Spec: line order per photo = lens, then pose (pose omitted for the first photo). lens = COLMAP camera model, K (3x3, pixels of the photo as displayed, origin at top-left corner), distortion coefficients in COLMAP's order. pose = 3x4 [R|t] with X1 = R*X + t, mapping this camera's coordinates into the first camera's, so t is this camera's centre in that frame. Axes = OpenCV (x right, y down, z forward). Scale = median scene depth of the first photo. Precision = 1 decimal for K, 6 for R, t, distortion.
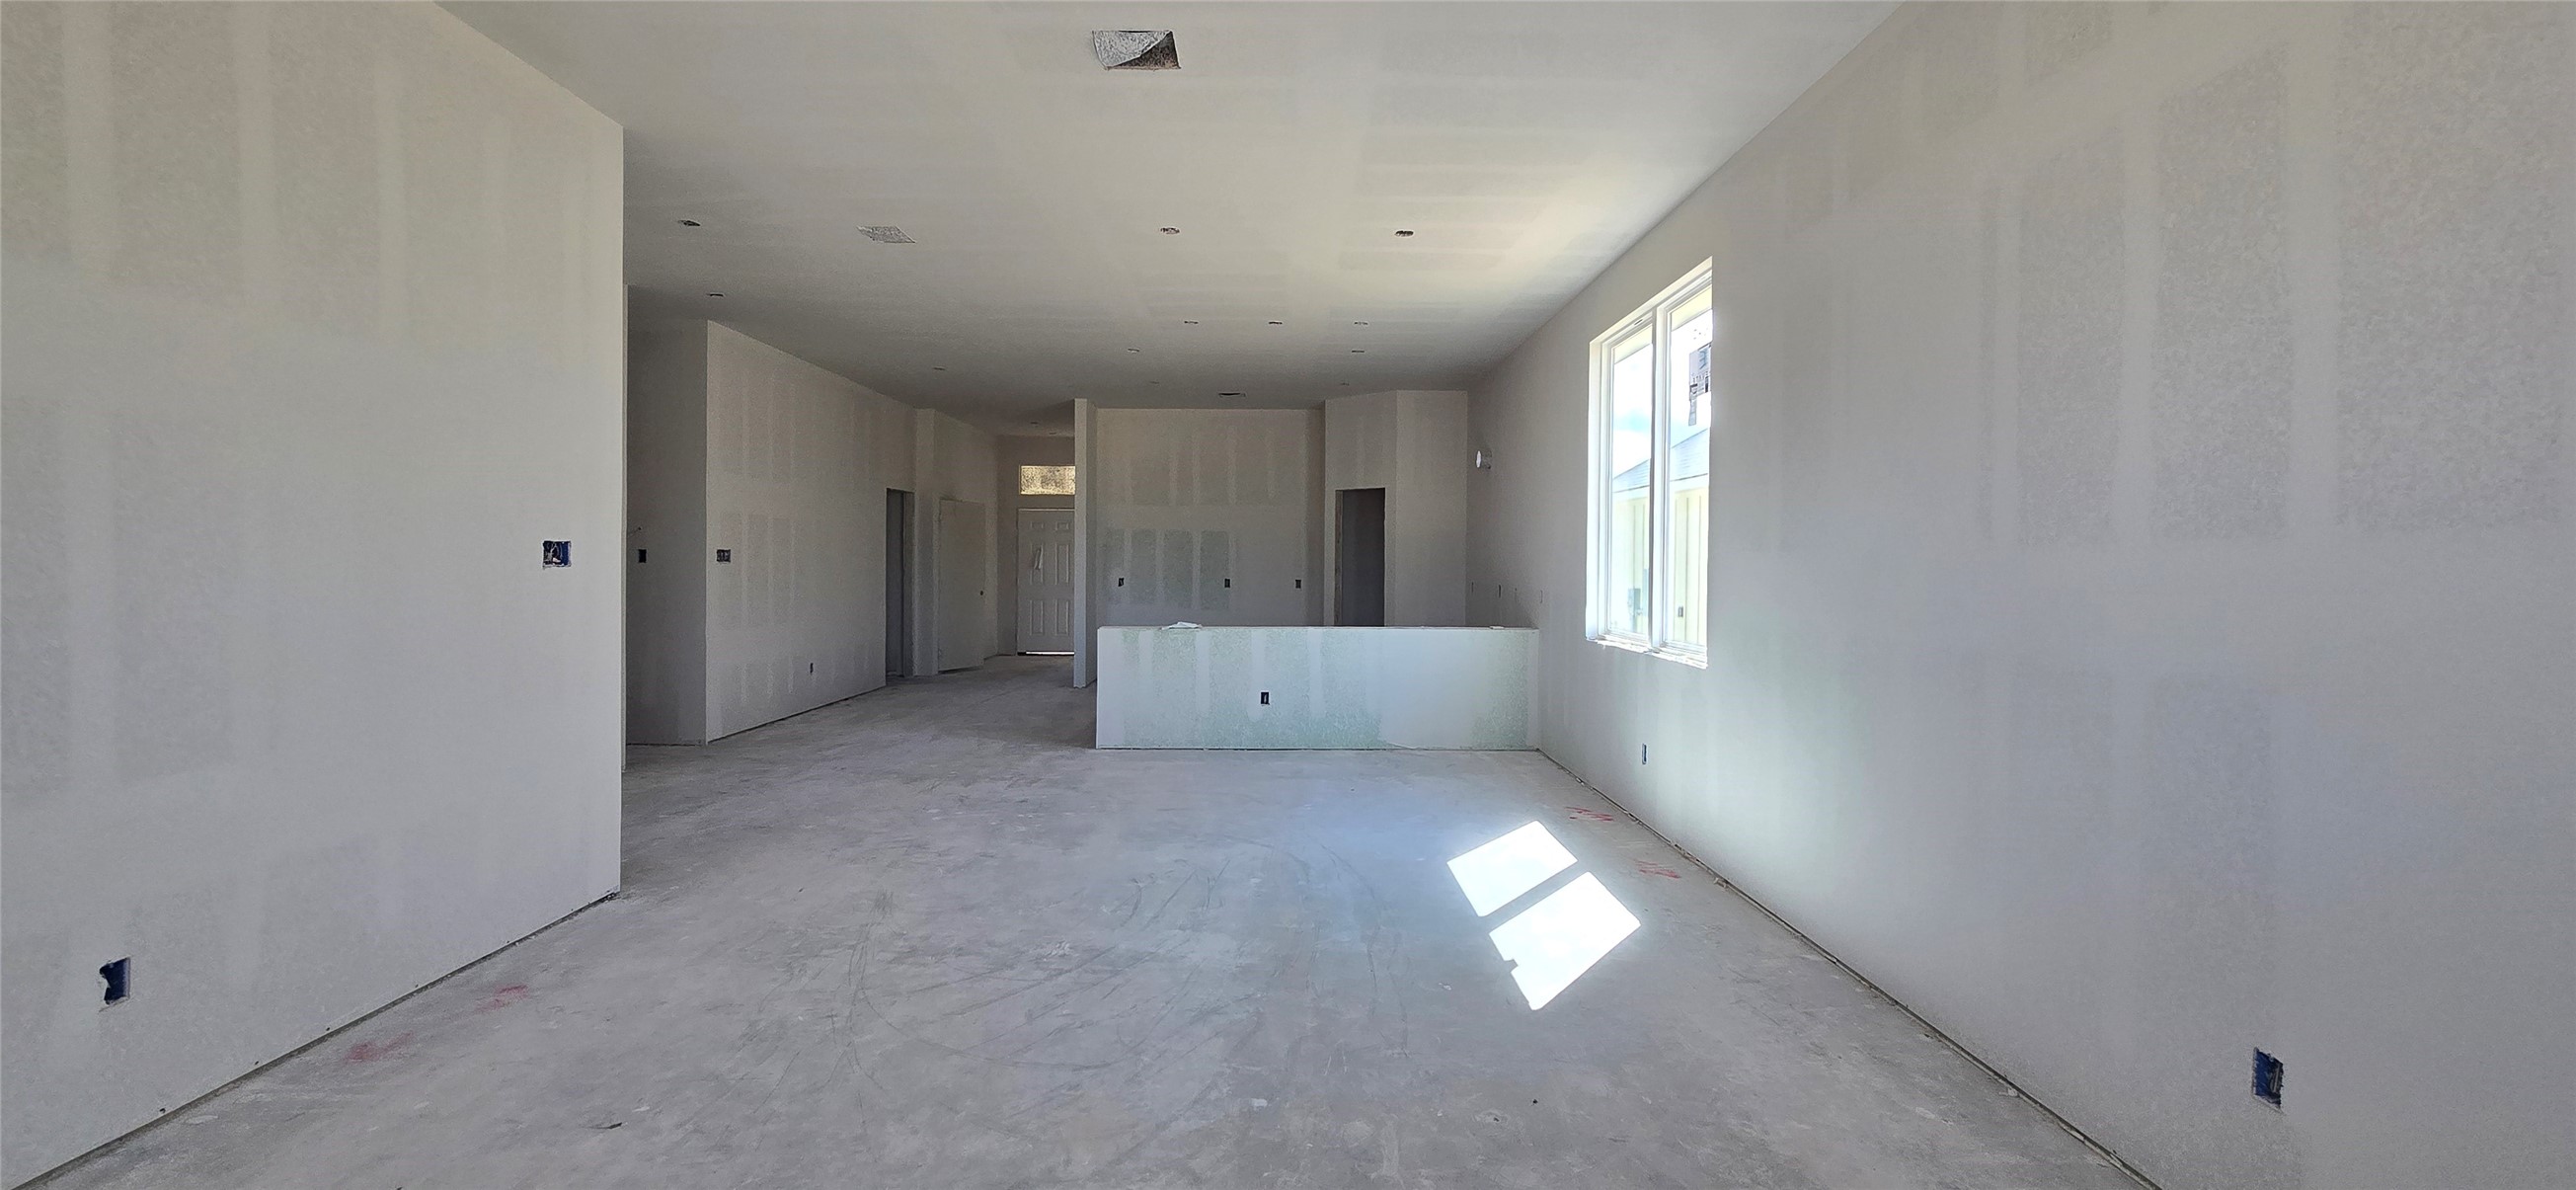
lens RADIAL K [[1050.1, 0, 1283.8], [0, 1050.1, 574.8], [0, 0, 1]] dist [-0.000839, -0.001768]
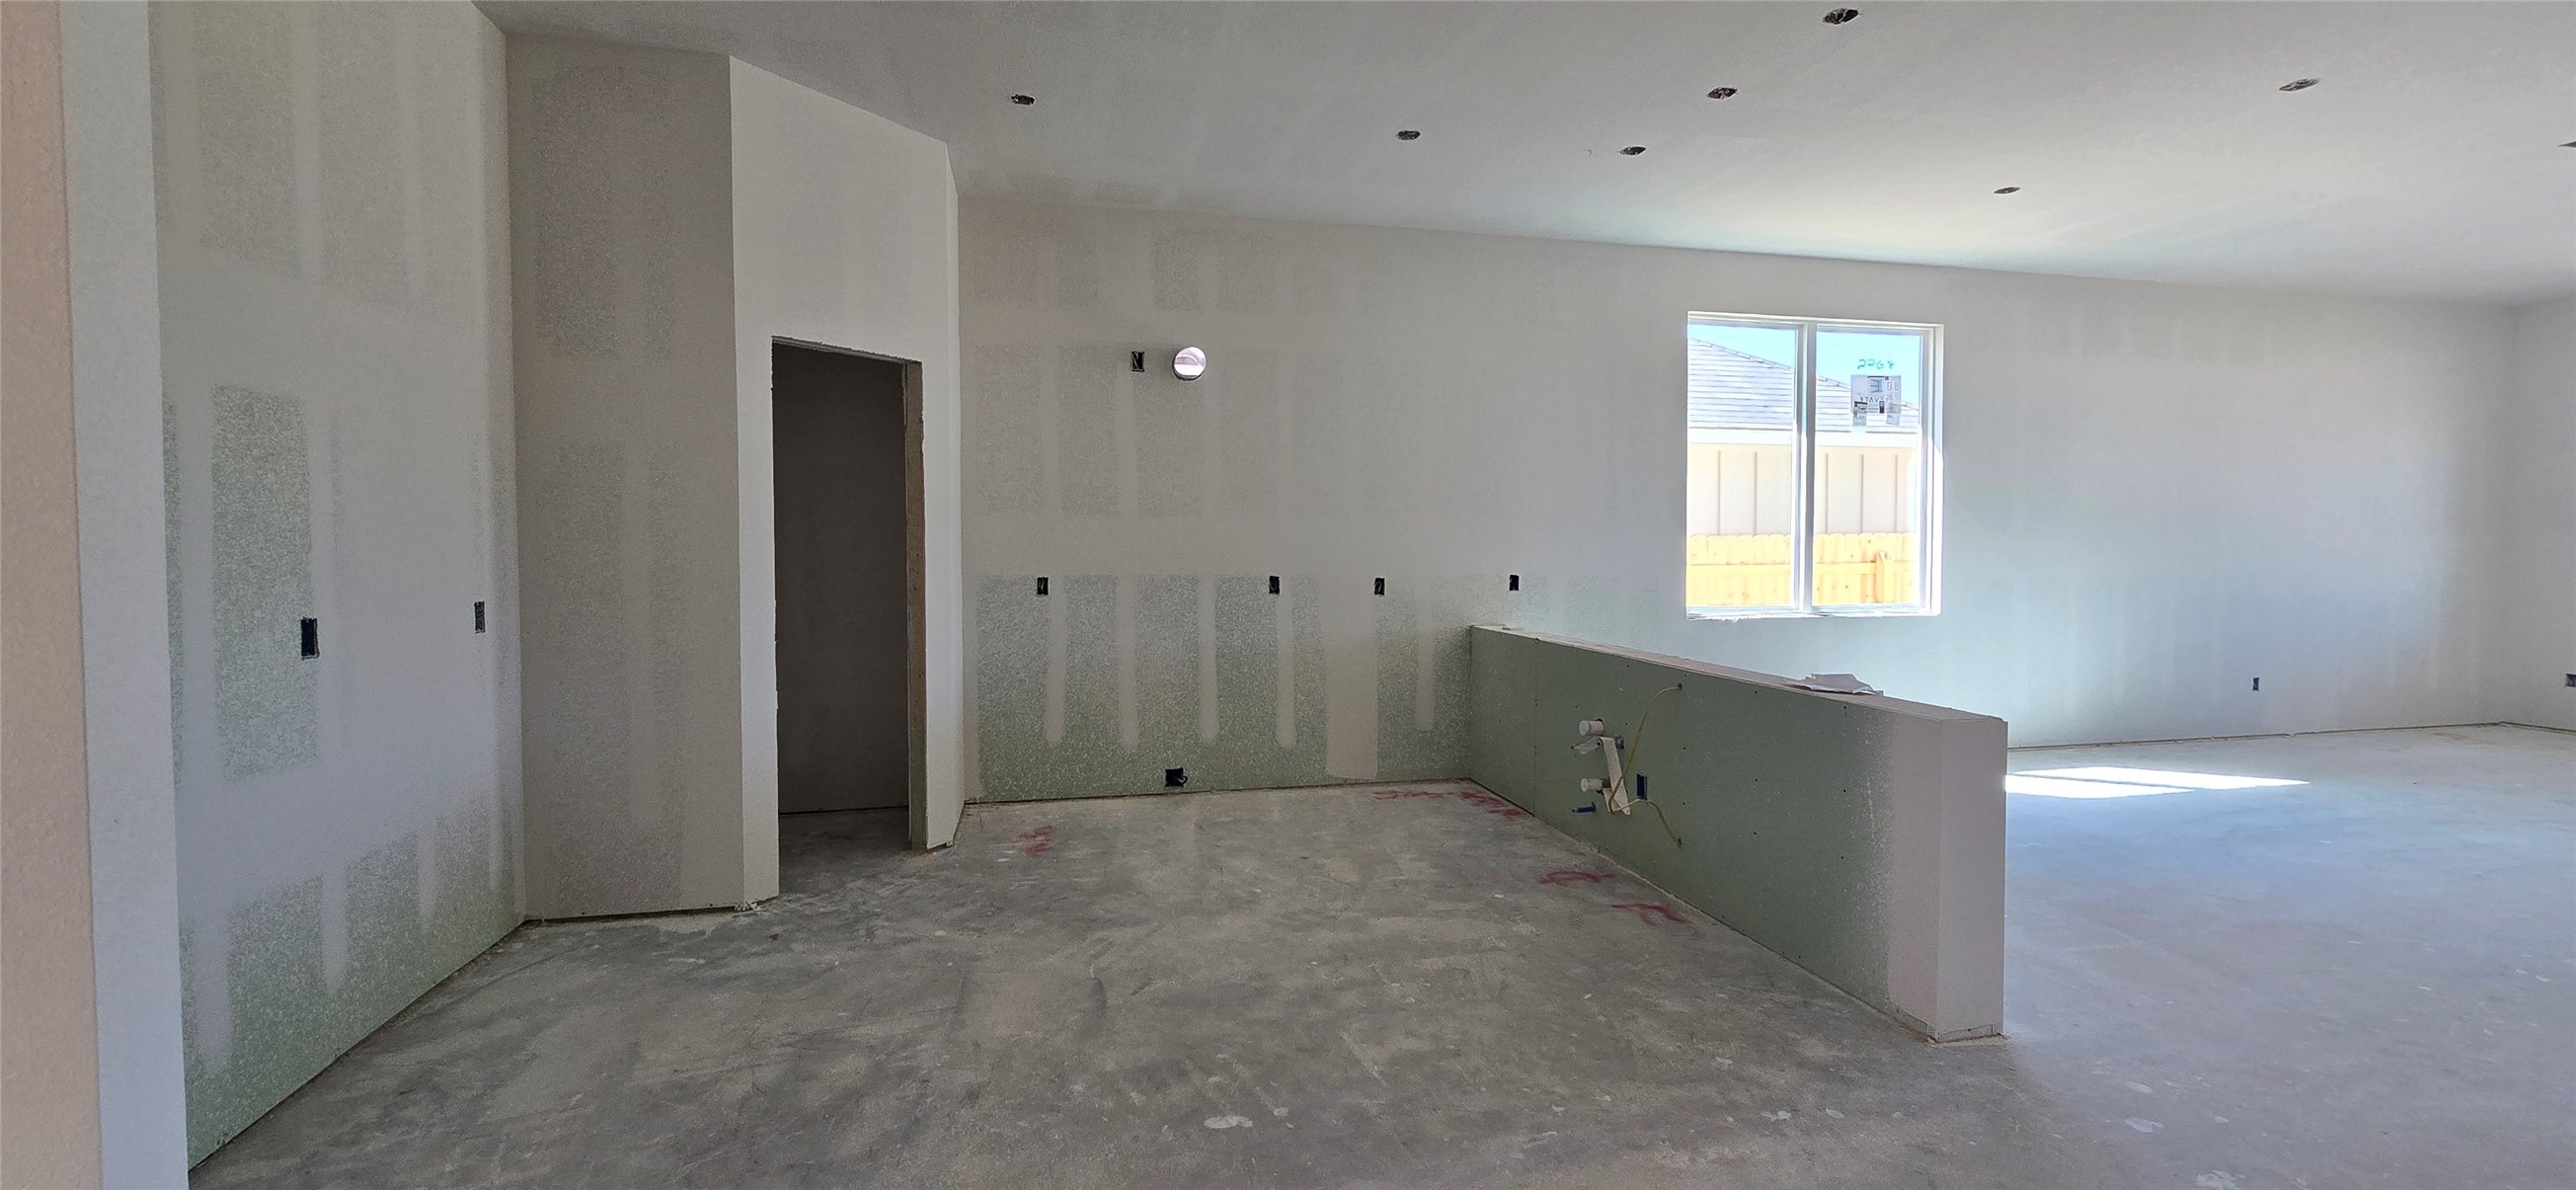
lens RADIAL K [[1050.1, 0, 1283.7], [0, 1050.1, 573.2], [0, 0, 1]] dist [-0.000839, -0.001768]
pose [[-0.213954, -0.035729, 0.976190, -0.735957], [0.009415, 0.999209, 0.038635, -0.028302], [-0.976798, 0.017457, -0.213448, 2.006695]]
